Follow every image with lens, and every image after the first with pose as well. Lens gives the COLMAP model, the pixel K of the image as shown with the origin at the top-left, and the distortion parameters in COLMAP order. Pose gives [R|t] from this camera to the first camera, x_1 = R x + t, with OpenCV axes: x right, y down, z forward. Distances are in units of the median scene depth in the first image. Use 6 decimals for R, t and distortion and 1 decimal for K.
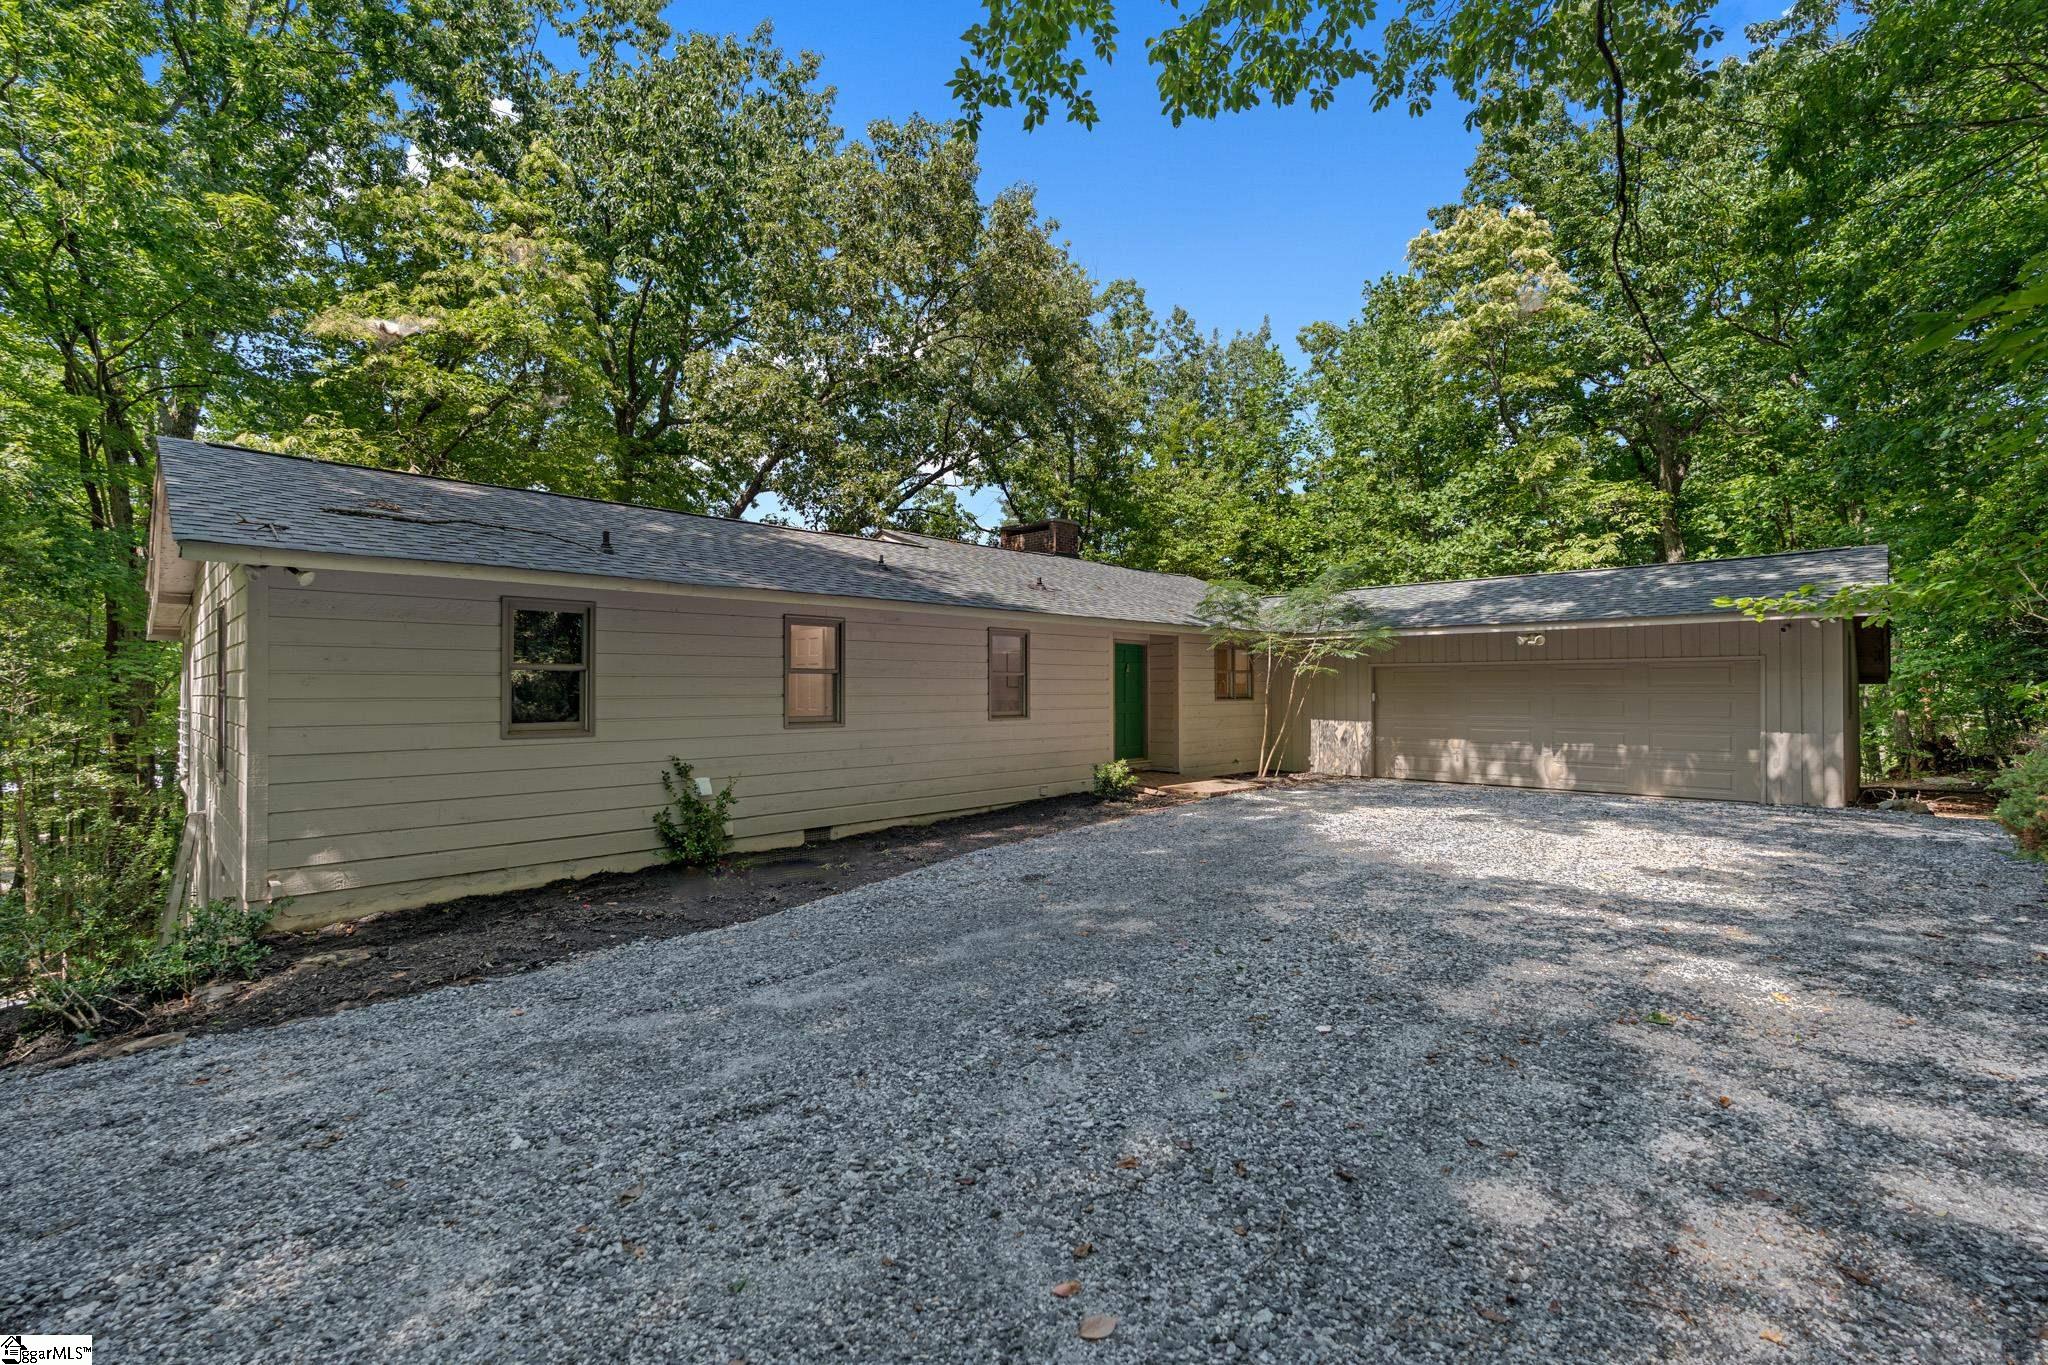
lens RADIAL K [[909.0, 0, 1024.0], [0, 909.0, 682.5], [0, 0, 1]] dist [-0.001648, -0.000531]
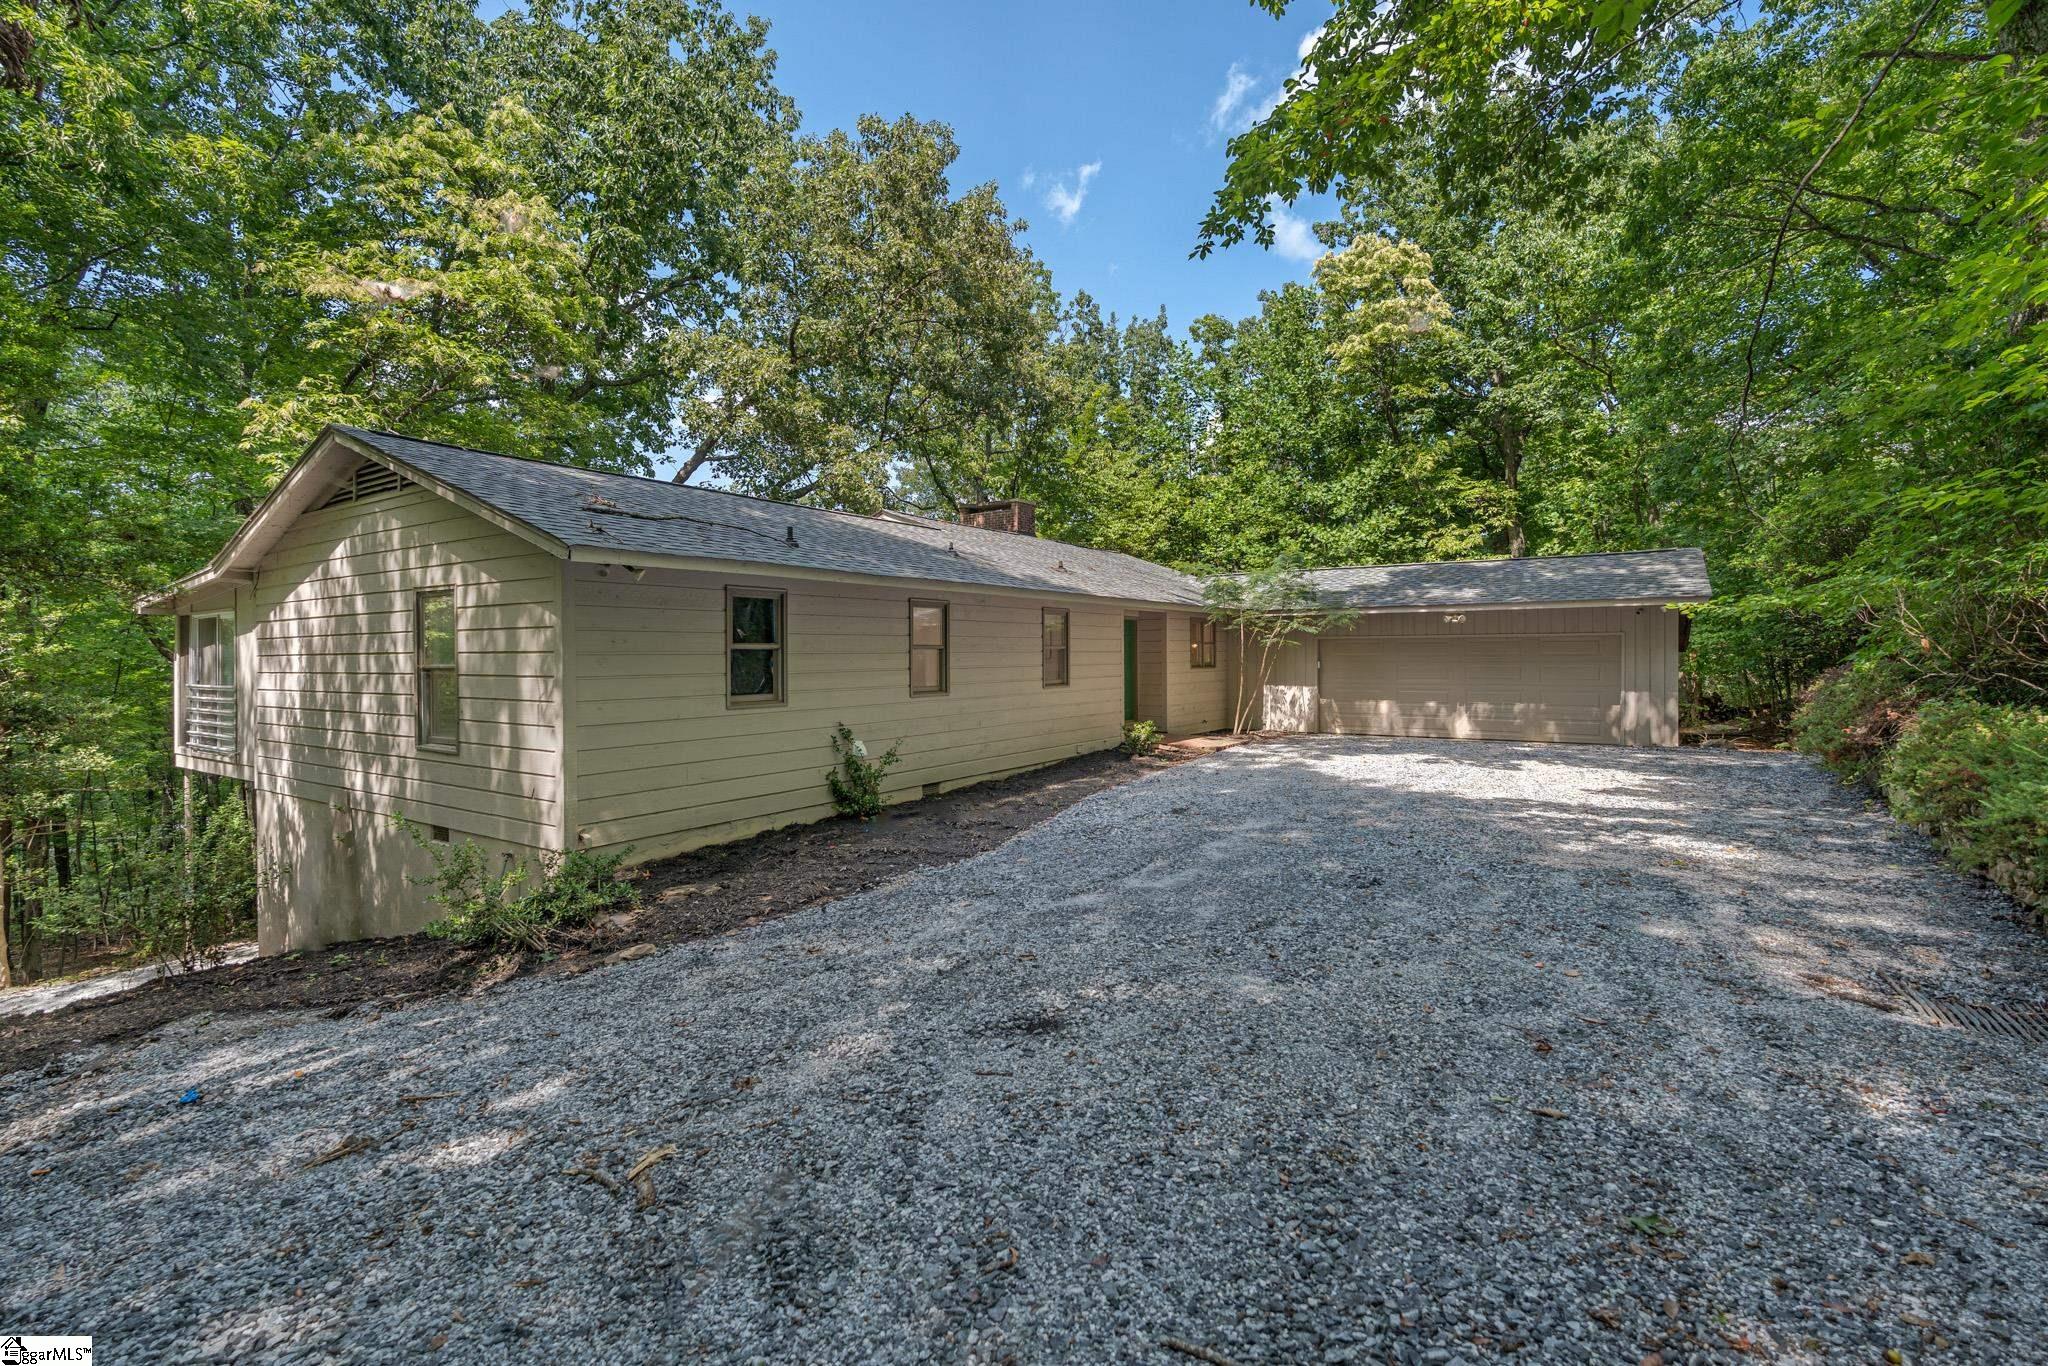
lens RADIAL K [[945.8, 0, 1026.1], [0, 945.8, 664.9], [0, 0, 1]] dist [-0.002462, -0.000208]
pose [[0.980783, -0.006062, 0.195007, -0.182723], [0.002374, 0.999814, 0.019141, -0.006822], [-0.195087, -0.018311, 0.980615, -0.104272]]
